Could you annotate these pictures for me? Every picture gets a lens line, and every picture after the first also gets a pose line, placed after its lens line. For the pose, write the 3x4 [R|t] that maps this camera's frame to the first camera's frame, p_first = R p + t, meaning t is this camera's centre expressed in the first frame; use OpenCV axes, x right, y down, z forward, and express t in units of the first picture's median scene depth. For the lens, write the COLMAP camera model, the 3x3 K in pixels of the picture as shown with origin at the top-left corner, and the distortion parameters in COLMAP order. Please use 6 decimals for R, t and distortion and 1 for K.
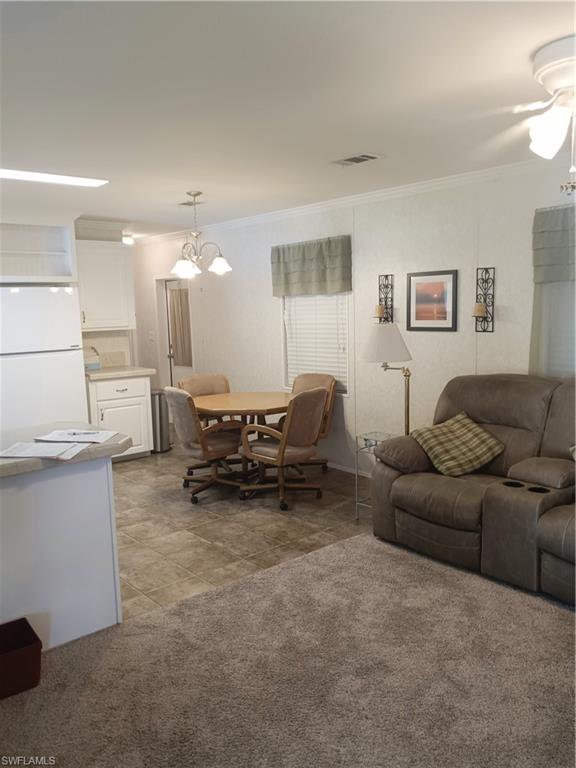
lens RADIAL K [[615.8, 0, 290.2], [0, 615.8, 383.4], [0, 0, 1]] dist [0.057738, -0.109496]
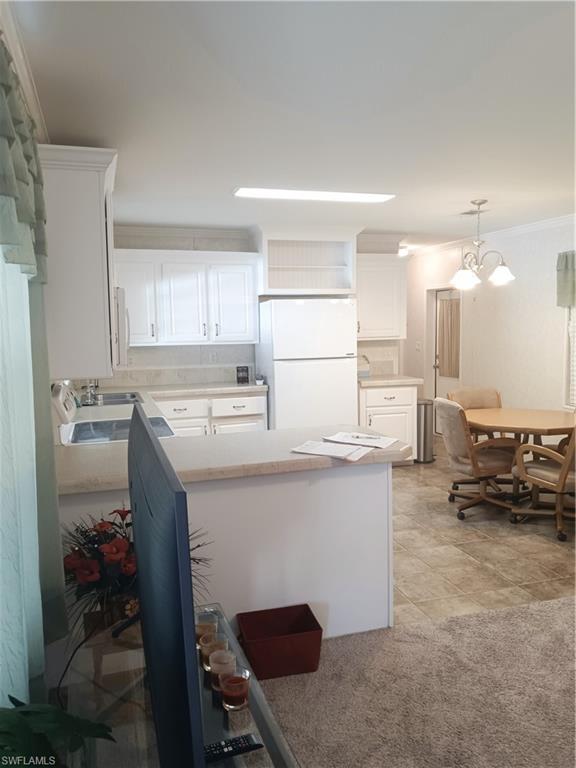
lens RADIAL K [[615.8, 0, 290.2], [0, 615.8, 383.4], [0, 0, 1]] dist [0.057738, -0.109496]
pose [[0.918267, 0.052387, -0.392480, -0.032351], [-0.058960, 0.998249, -0.004702, 0.001294], [0.391547, 0.027458, 0.919748, -0.007905]]
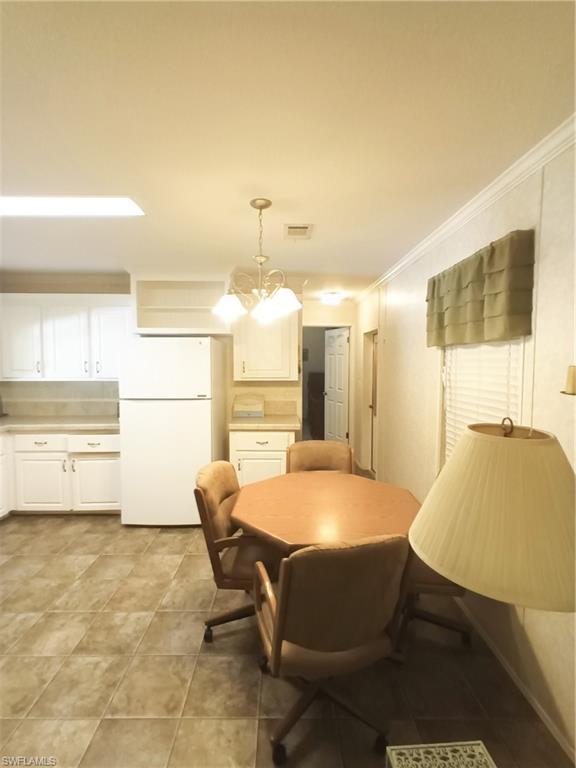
lens RADIAL K [[375.8, 0, 286.6], [0, 375.8, 384.1], [0, 0, 1]] dist [0.010440, -0.005348]
pose [[0.764688, 0.065198, -0.641094, 0.177515], [-0.100533, 0.994757, -0.018751, -0.099350], [0.636510, 0.078790, 0.767233, 0.756243]]
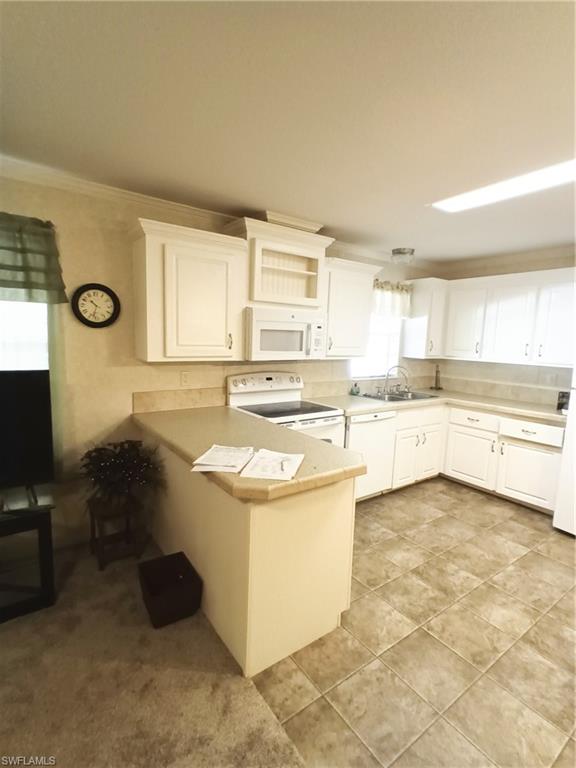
lens RADIAL K [[375.8, 0, 286.6], [0, 375.8, 384.1], [0, 0, 1]] dist [0.010440, -0.005348]
pose [[-0.086325, 0.145093, -0.985645, 0.133341], [-0.156694, 0.975047, 0.157256, -0.082820], [0.983867, 0.168020, -0.061436, 0.674741]]
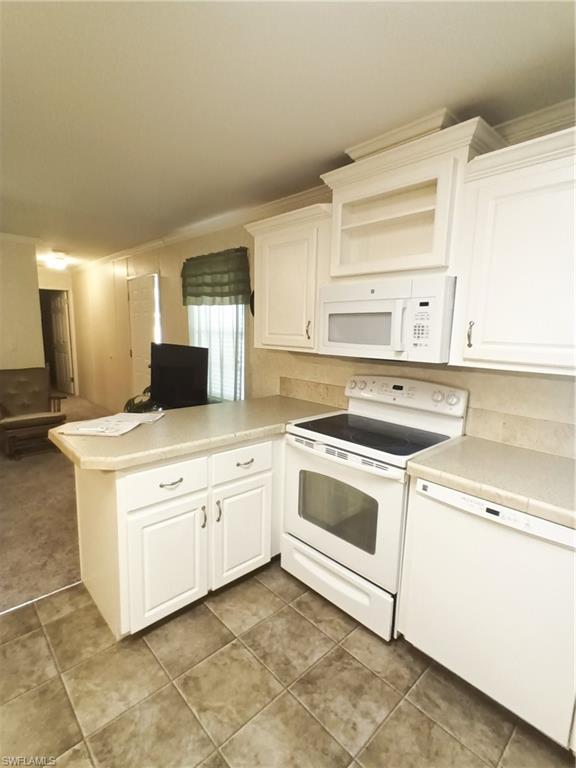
lens RADIAL K [[375.8, 0, 286.6], [0, 375.8, 384.1], [0, 0, 1]] dist [0.010440, -0.005348]
pose [[-0.999038, 0.005220, -0.043550, -0.417566], [-0.006977, 0.961343, 0.275264, -0.111899], [0.043304, 0.275303, -0.960382, 1.061272]]
